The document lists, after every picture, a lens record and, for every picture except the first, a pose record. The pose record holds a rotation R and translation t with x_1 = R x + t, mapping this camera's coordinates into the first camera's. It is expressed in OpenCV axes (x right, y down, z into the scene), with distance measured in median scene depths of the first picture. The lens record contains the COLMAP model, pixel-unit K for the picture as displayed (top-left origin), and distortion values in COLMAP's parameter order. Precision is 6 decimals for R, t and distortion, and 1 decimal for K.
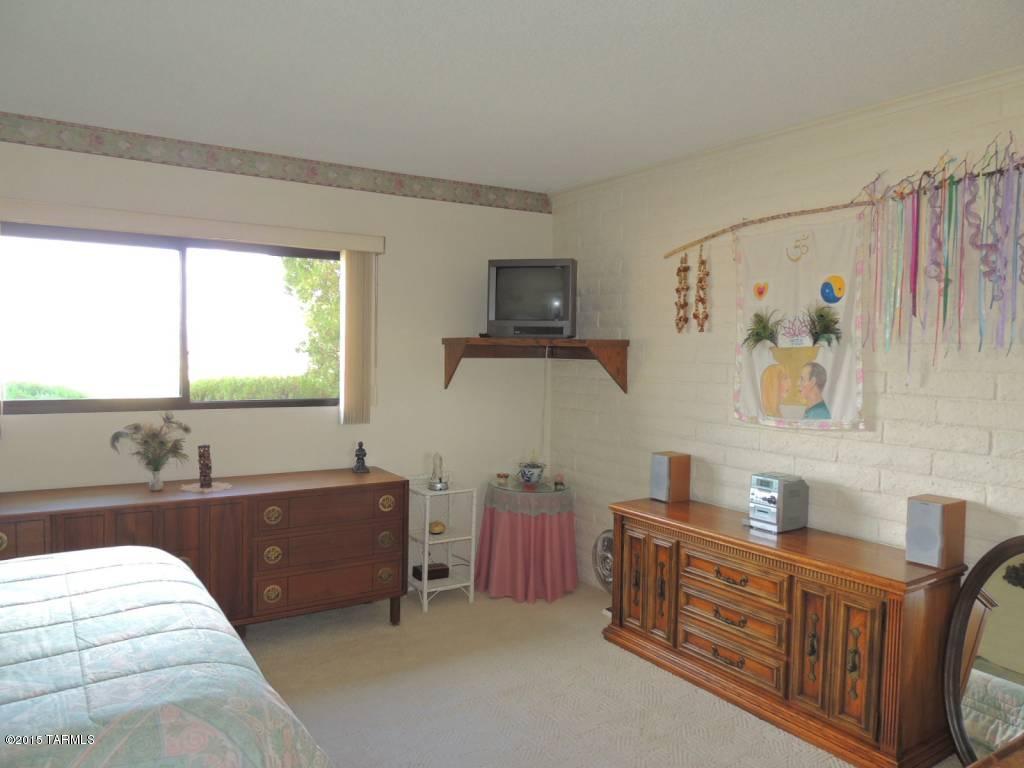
lens RADIAL K [[726.0, 0, 510.1], [0, 726.0, 382.6], [0, 0, 1]] dist [-0.018887, 0.002786]
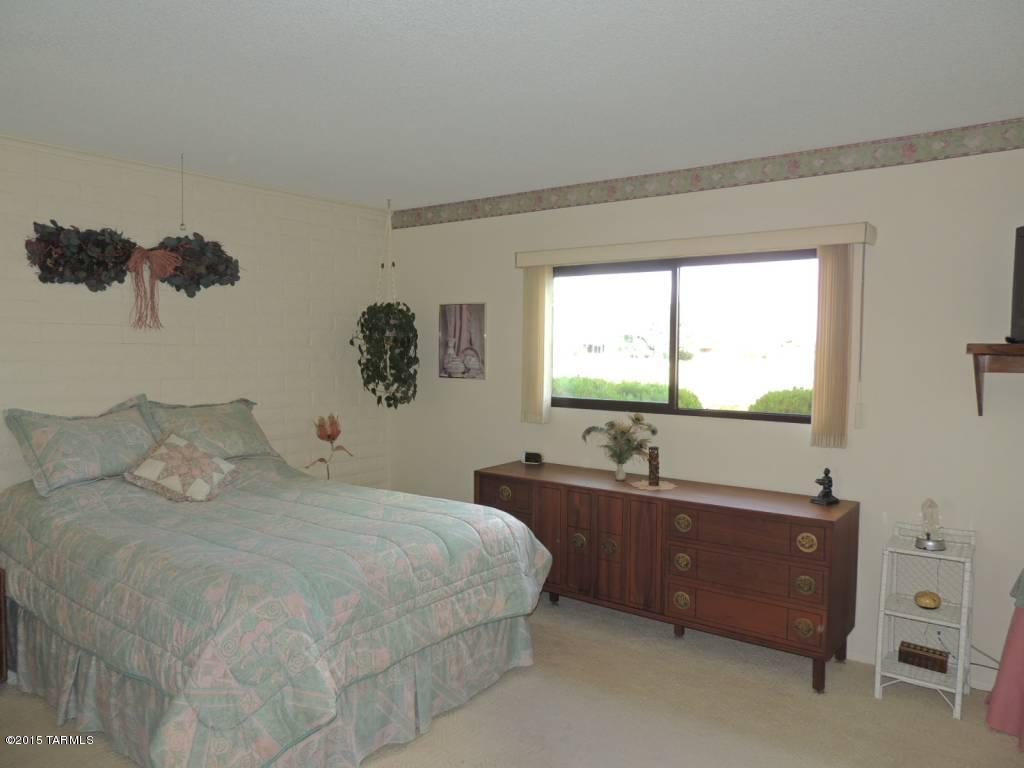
lens RADIAL K [[726.0, 0, 510.1], [0, 726.0, 384.0], [0, 0, 1]] dist [-0.018887, 0.002786]
pose [[0.338618, 0.033898, -0.940313, 0.528029], [-0.040267, 0.998957, 0.021511, -0.023816], [0.940062, 0.030579, 0.339630, 0.405634]]
